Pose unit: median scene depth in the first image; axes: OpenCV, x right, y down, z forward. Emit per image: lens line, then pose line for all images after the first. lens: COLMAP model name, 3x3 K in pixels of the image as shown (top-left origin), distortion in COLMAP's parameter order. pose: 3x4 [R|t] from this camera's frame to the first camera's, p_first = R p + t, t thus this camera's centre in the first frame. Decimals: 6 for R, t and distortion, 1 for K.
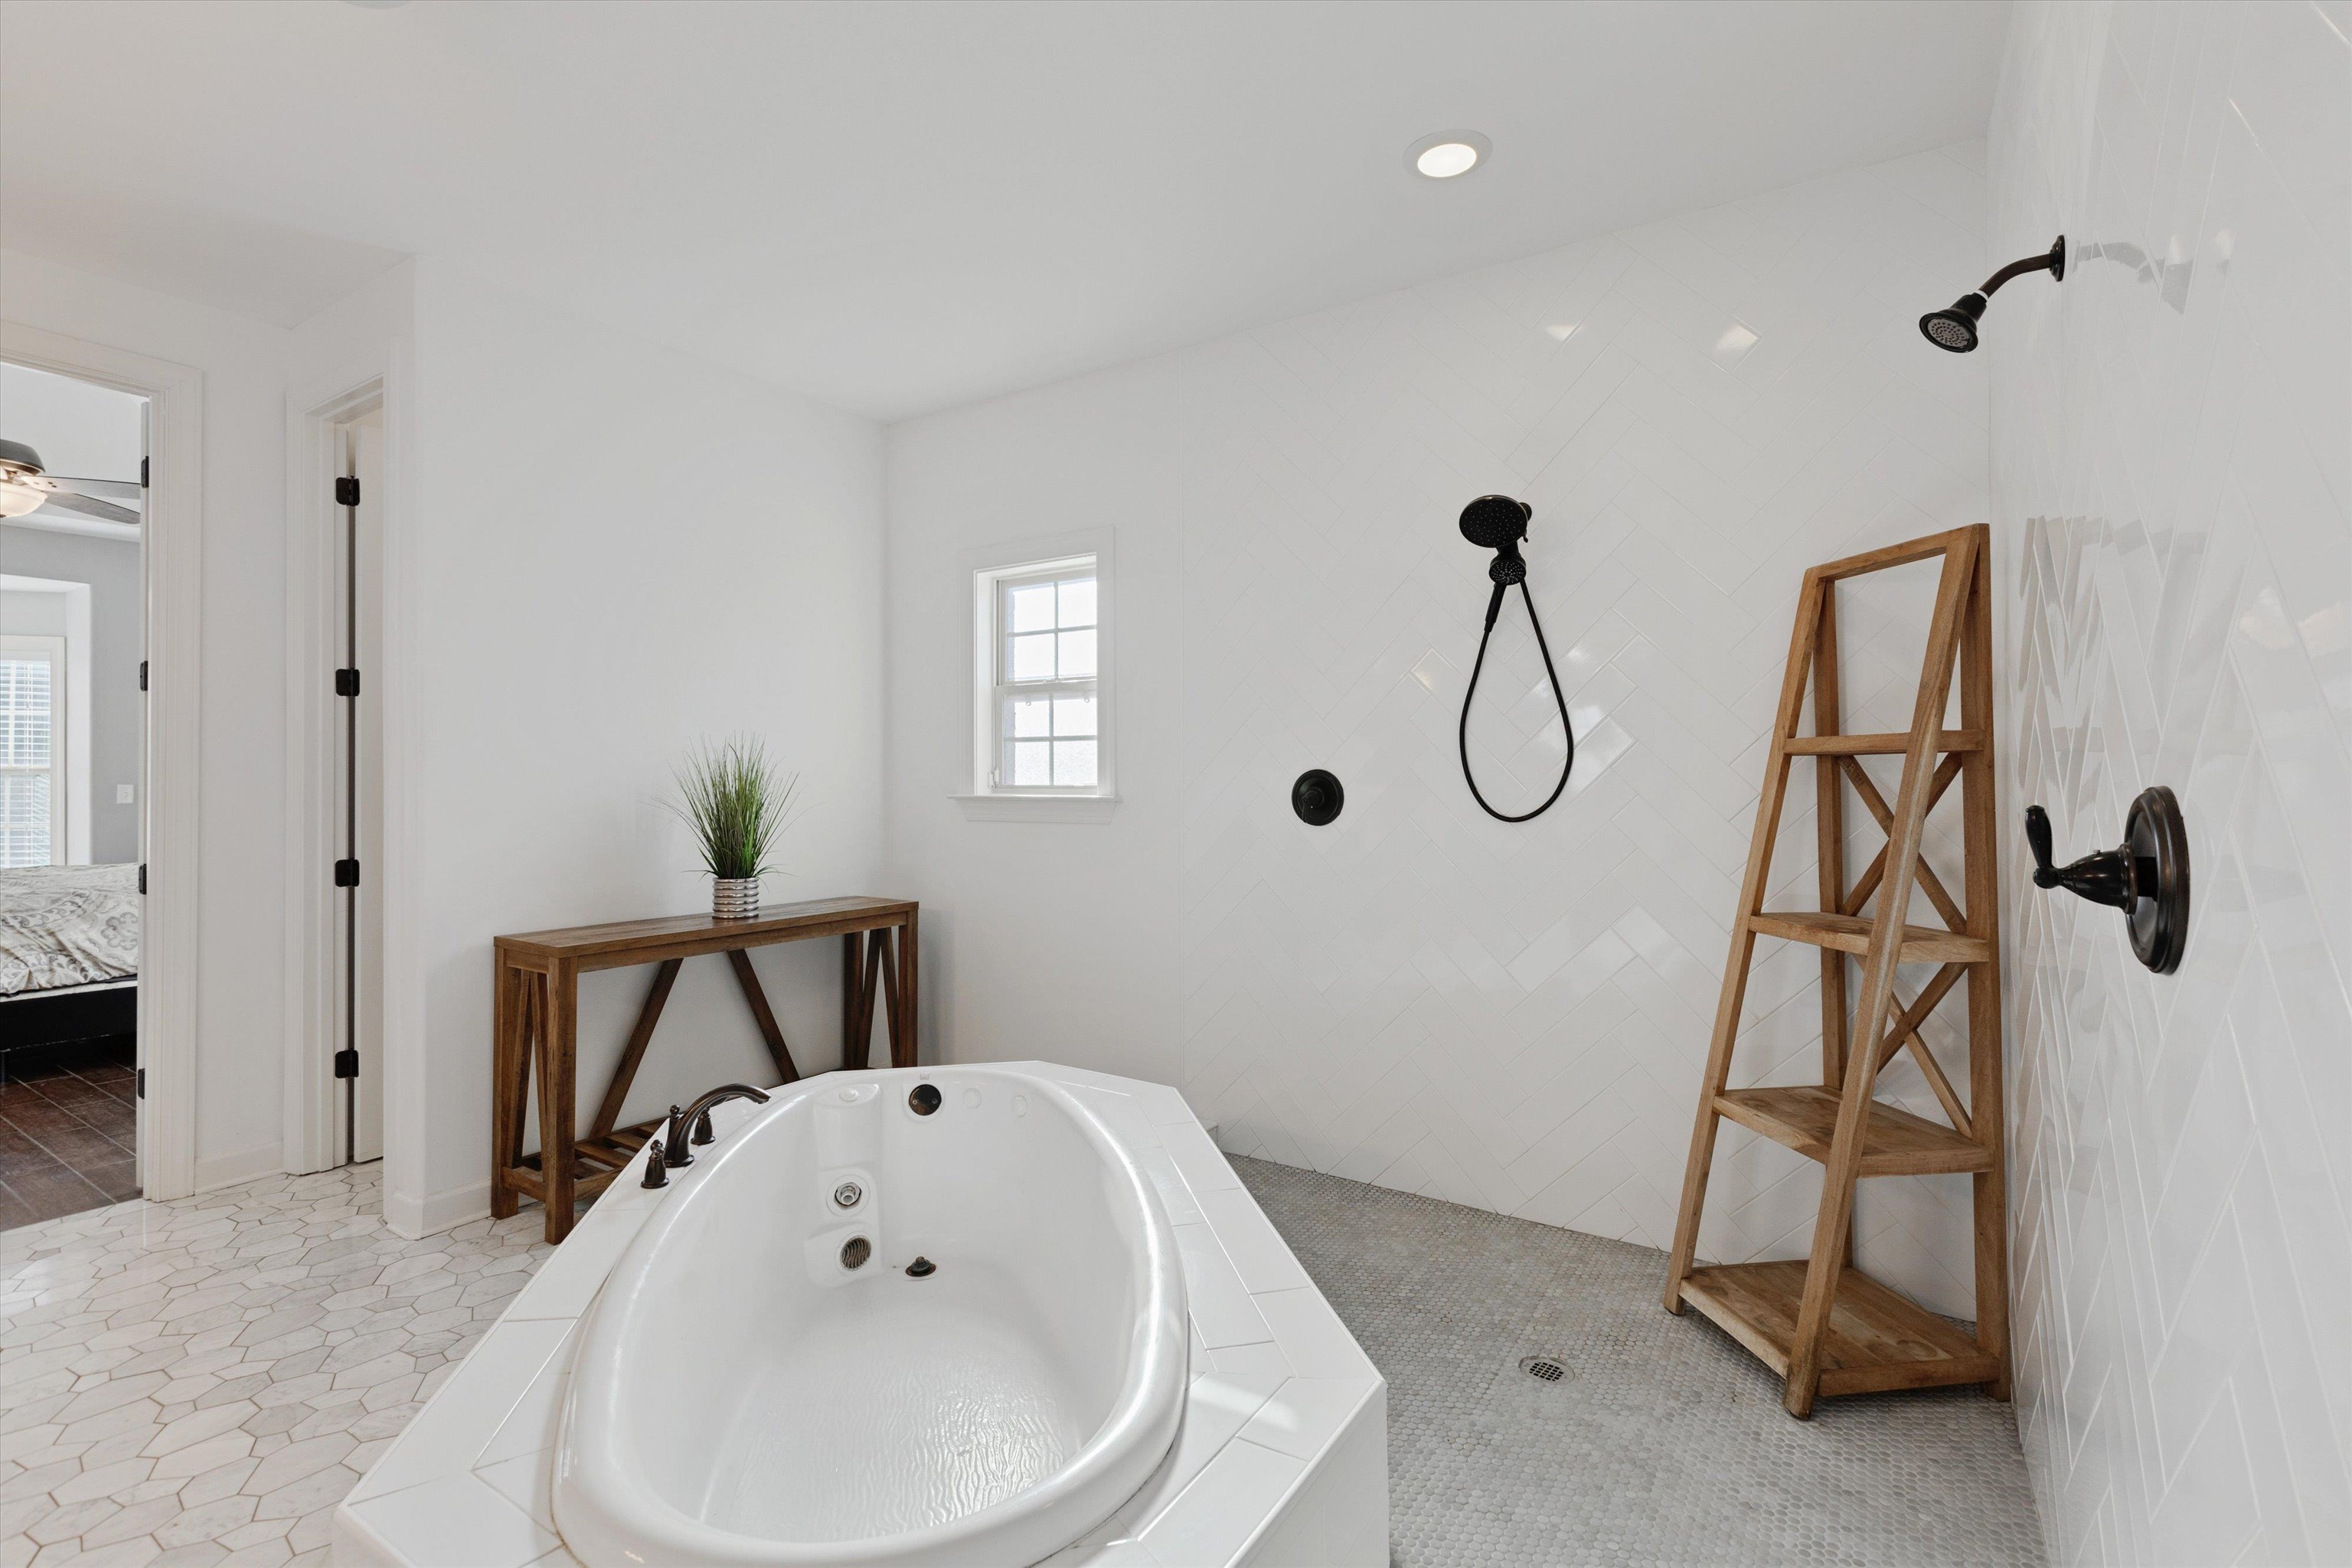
lens RADIAL K [[1059.9, 0, 1176.5], [0, 1059.9, 772.4], [0, 0, 1]] dist [0.000109, 0.000247]
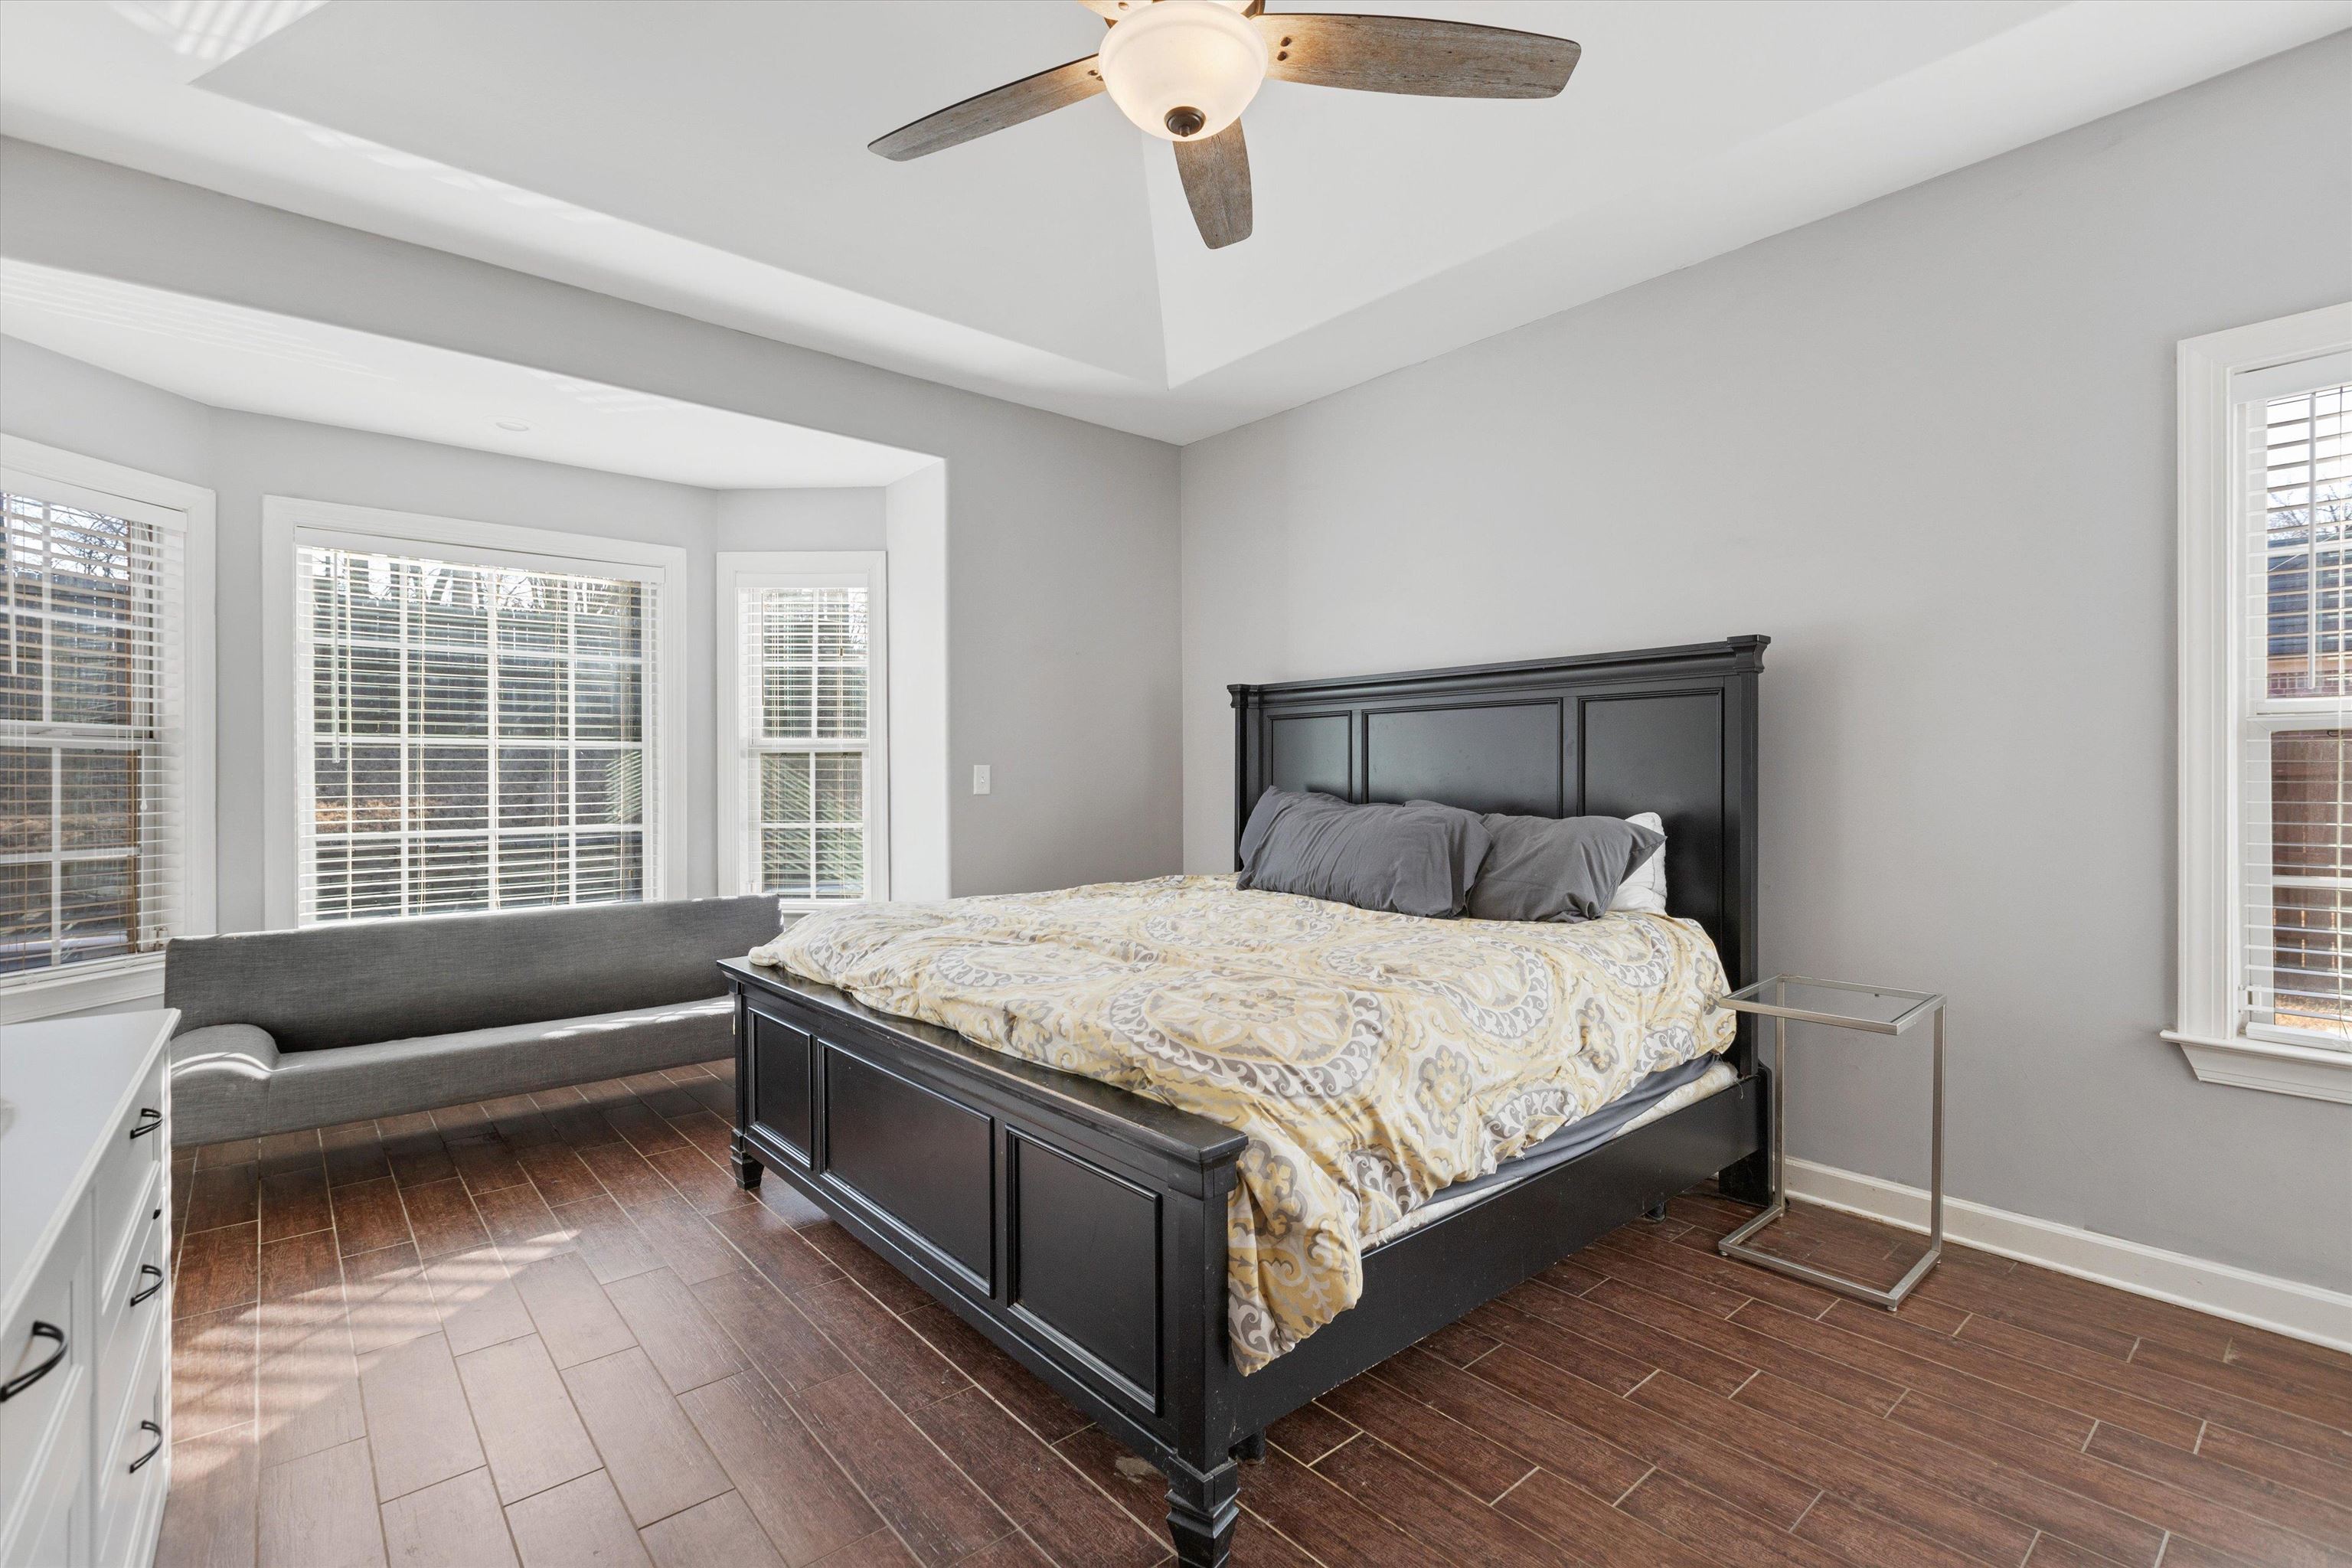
lens RADIAL K [[1059.9, 0, 1176.5], [0, 1059.9, 772.4], [0, 0, 1]] dist [0.000109, 0.000247]
pose [[0.962943, -0.001084, -0.269703, -0.998844], [0.001402, 0.999999, 0.000988, 0.022180], [0.269702, -0.001330, 0.962943, 0.574583]]
